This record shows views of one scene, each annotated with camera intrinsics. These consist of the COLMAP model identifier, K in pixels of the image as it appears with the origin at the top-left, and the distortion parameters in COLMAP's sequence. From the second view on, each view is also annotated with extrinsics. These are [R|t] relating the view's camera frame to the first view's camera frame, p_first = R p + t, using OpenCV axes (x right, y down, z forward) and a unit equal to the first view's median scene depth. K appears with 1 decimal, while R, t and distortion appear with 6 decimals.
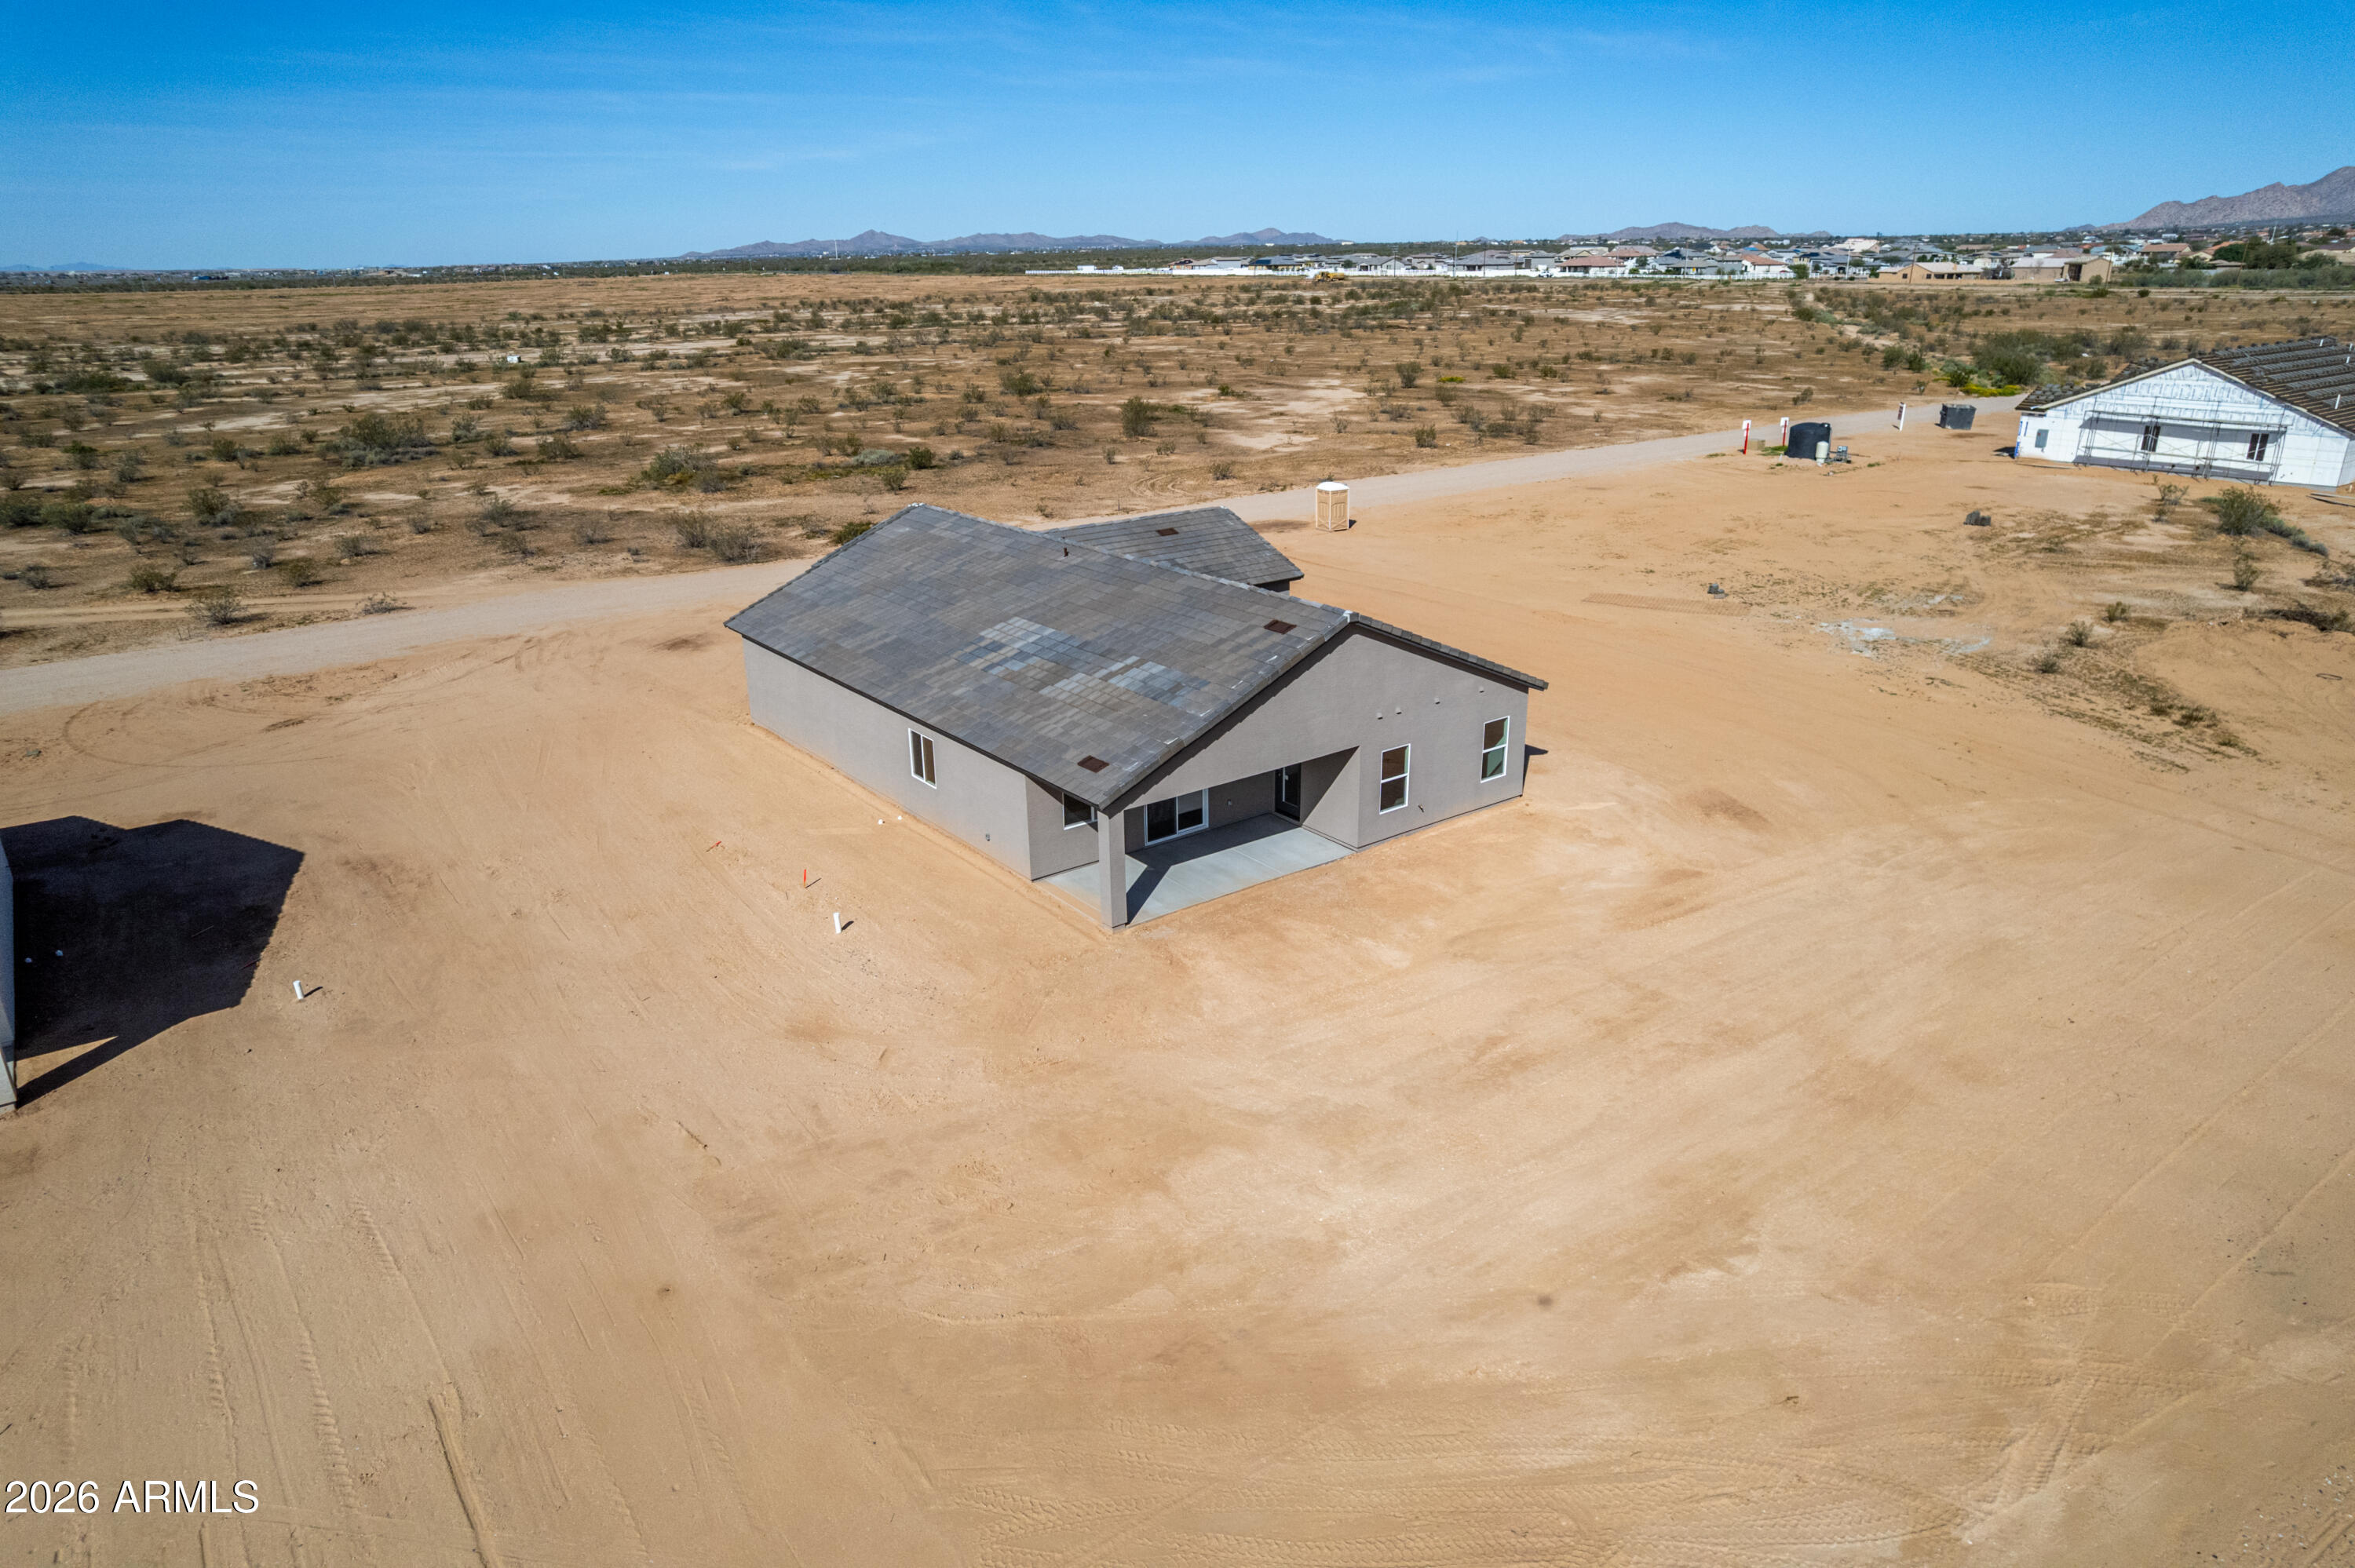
lens RADIAL K [[1511.6, 0, 1180.7], [0, 1511.6, 780.1], [0, 0, 1]] dist [-0.070941, 0.058306]
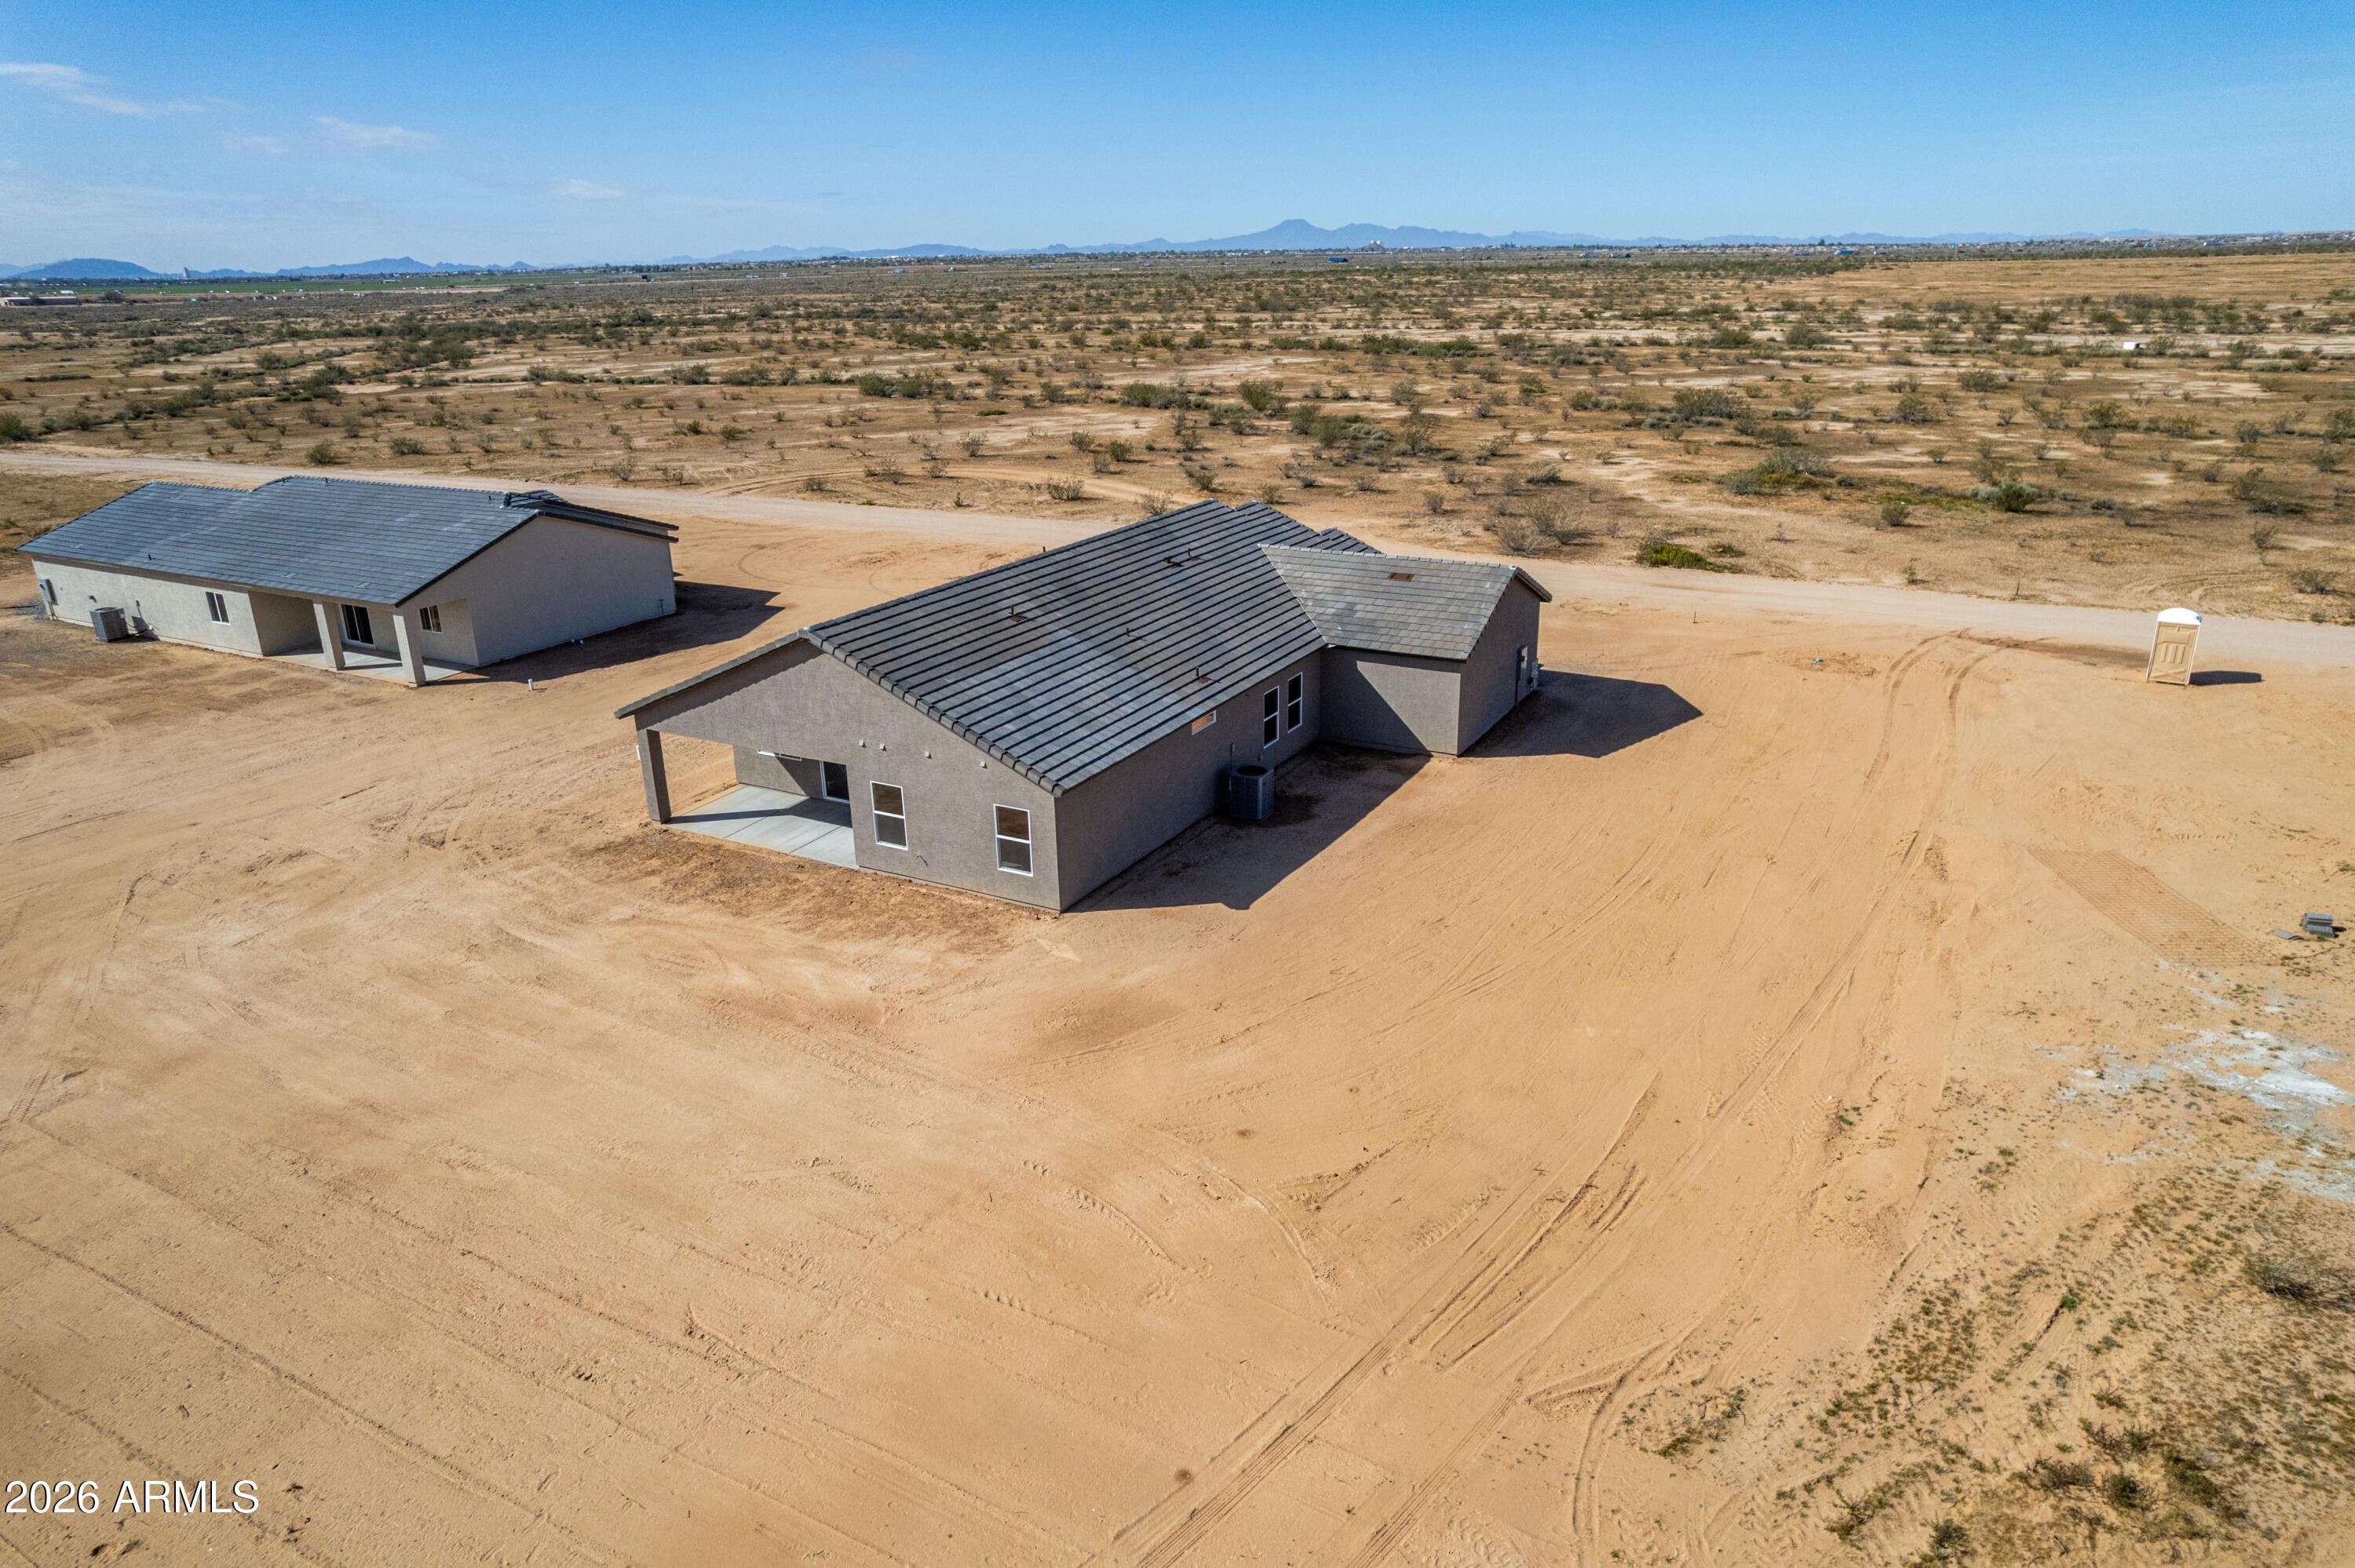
lens RADIAL K [[1511.6, 0, 1183.0], [0, 1511.6, 789.2], [0, 0, 1]] dist [-0.070941, 0.058306]
pose [[0.403465, 0.314565, -0.859224, 0.855742], [-0.291318, 0.934343, 0.205273, -0.221738], [0.867381, 0.167487, 0.468613, 0.568731]]
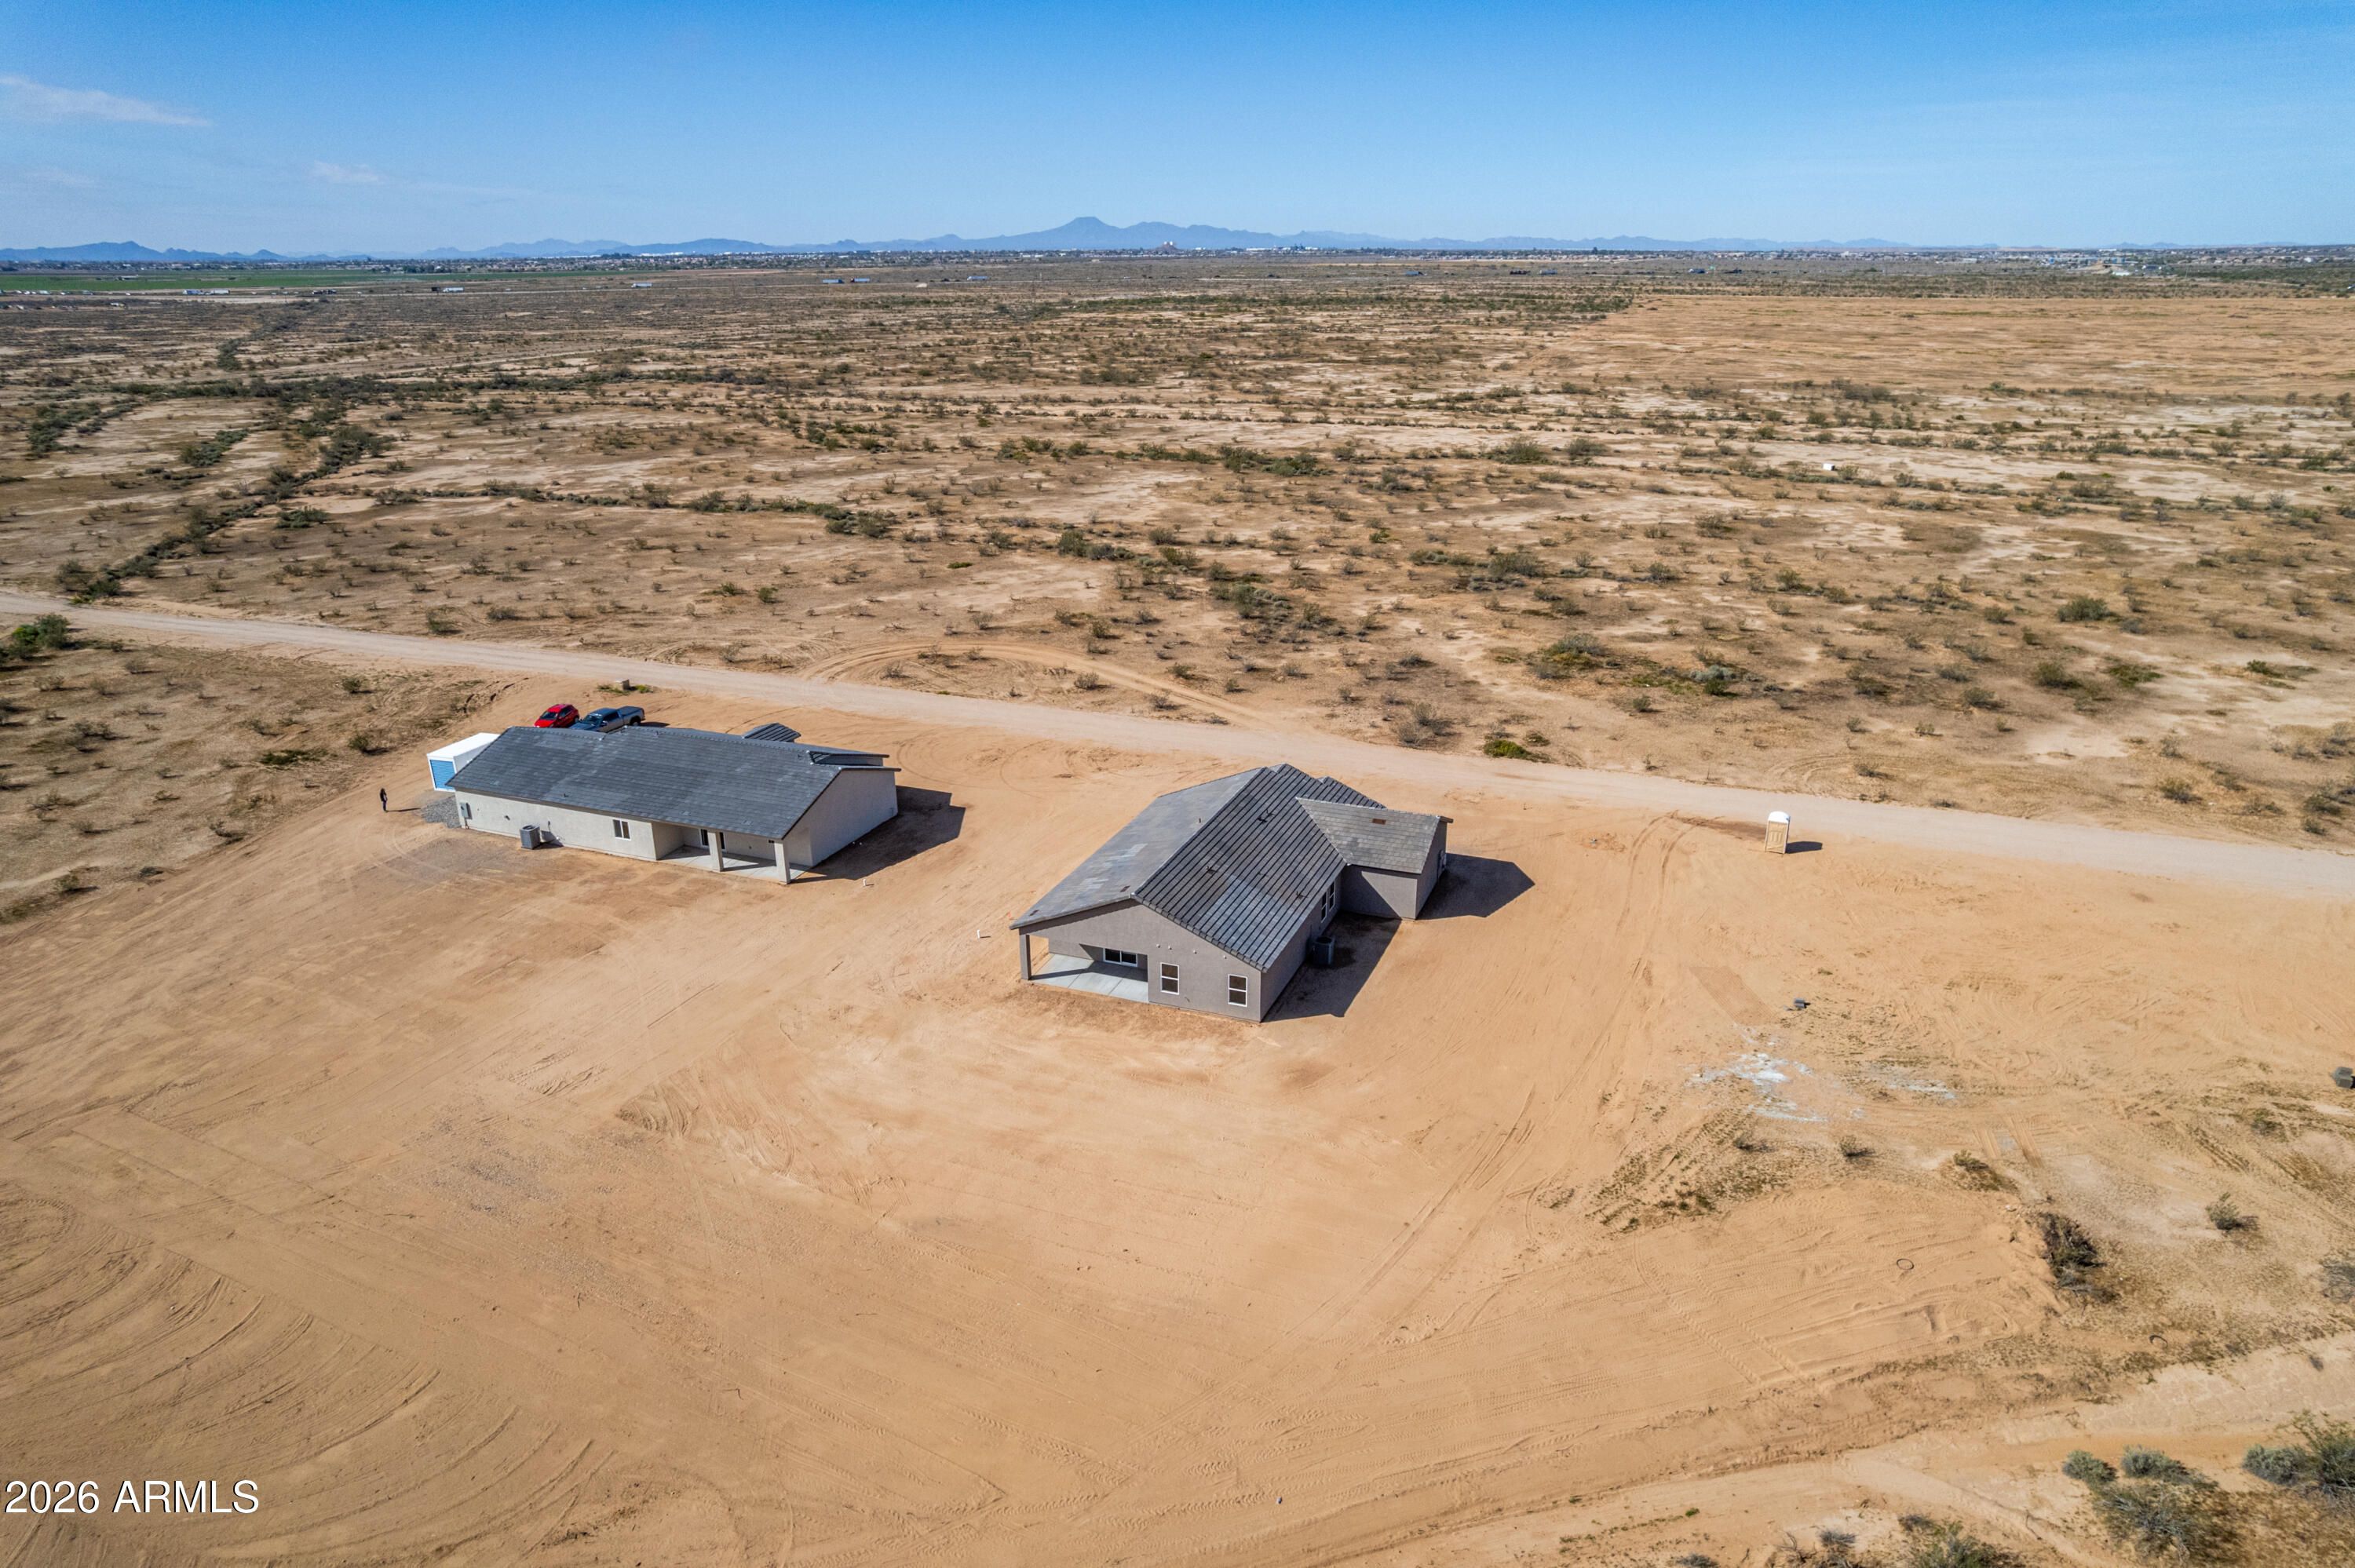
lens RADIAL K [[1511.6, 0, 1179.8], [0, 1511.6, 796.1], [0, 0, 1]] dist [-0.070941, 0.058306]
pose [[0.517654, 0.305525, -0.799180, 1.392141], [-0.284671, 0.942355, 0.175871, -0.487353], [0.806844, 0.136463, 0.574787, -0.168482]]
